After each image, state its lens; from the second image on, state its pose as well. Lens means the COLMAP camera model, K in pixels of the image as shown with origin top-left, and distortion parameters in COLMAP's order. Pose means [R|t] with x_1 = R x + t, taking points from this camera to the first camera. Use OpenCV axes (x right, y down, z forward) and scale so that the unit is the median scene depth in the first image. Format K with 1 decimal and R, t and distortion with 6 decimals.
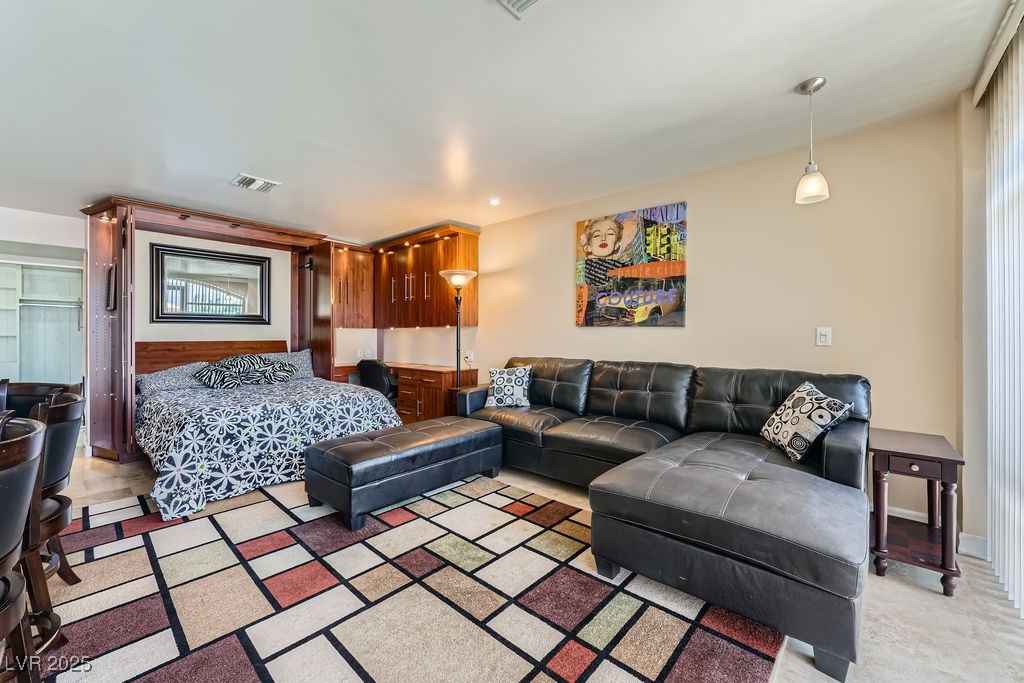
lens RADIAL K [[402.8, 0, 514.5], [0, 402.8, 333.4], [0, 0, 1]] dist [-0.013199, 0.005265]
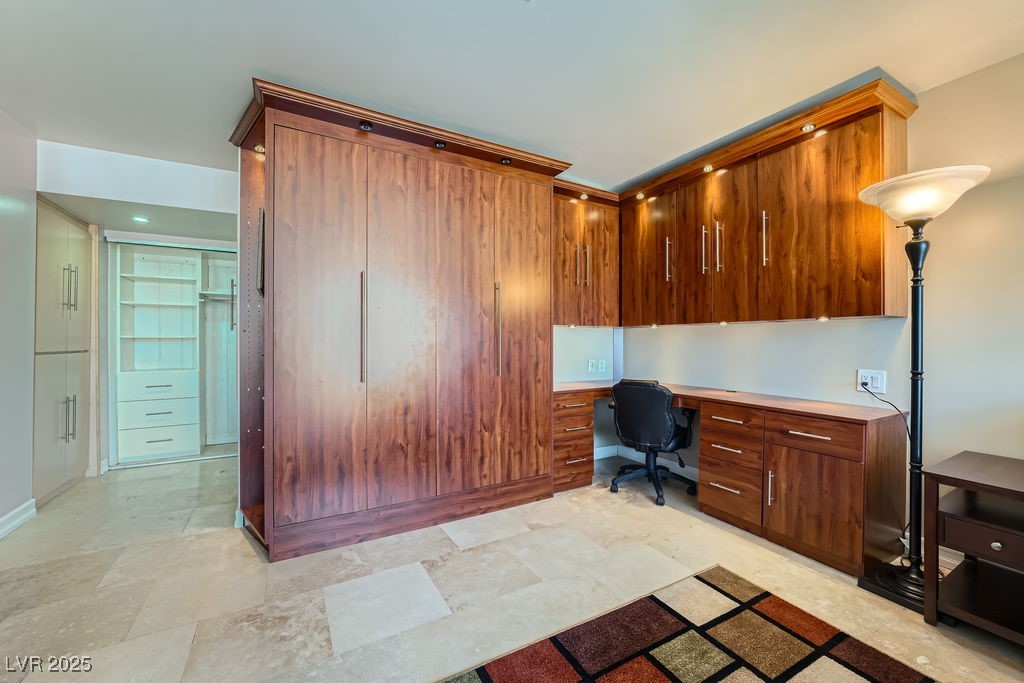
lens RADIAL K [[402.8, 0, 517.9], [0, 402.8, 337.6], [0, 0, 1]] dist [-0.013199, 0.005265]
pose [[0.949844, -0.000126, -0.312725, -0.401600], [-0.000158, 1.000000, -0.000885, 0.006882], [0.312725, 0.000890, 0.949843, 0.480110]]
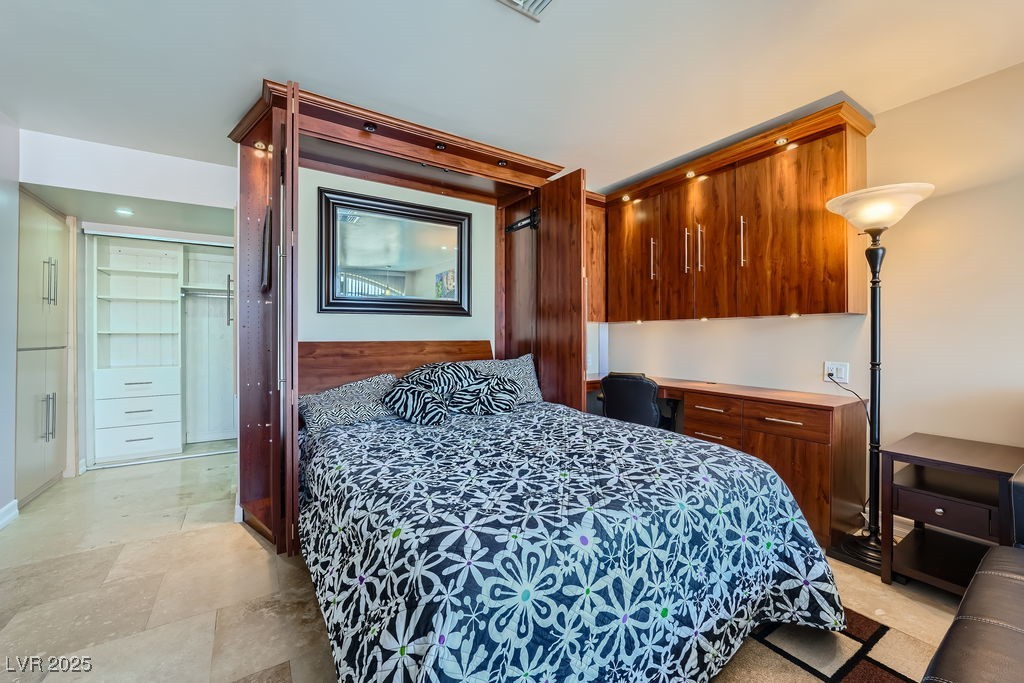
lens RADIAL K [[402.8, 0, 521.3], [0, 402.8, 332.9], [0, 0, 1]] dist [-0.013199, 0.005265]
pose [[0.967932, -0.000750, -0.251212, -0.421725], [0.000592, 1.000000, -0.000705, 0.006787], [0.251213, 0.000534, 0.967932, 0.445570]]
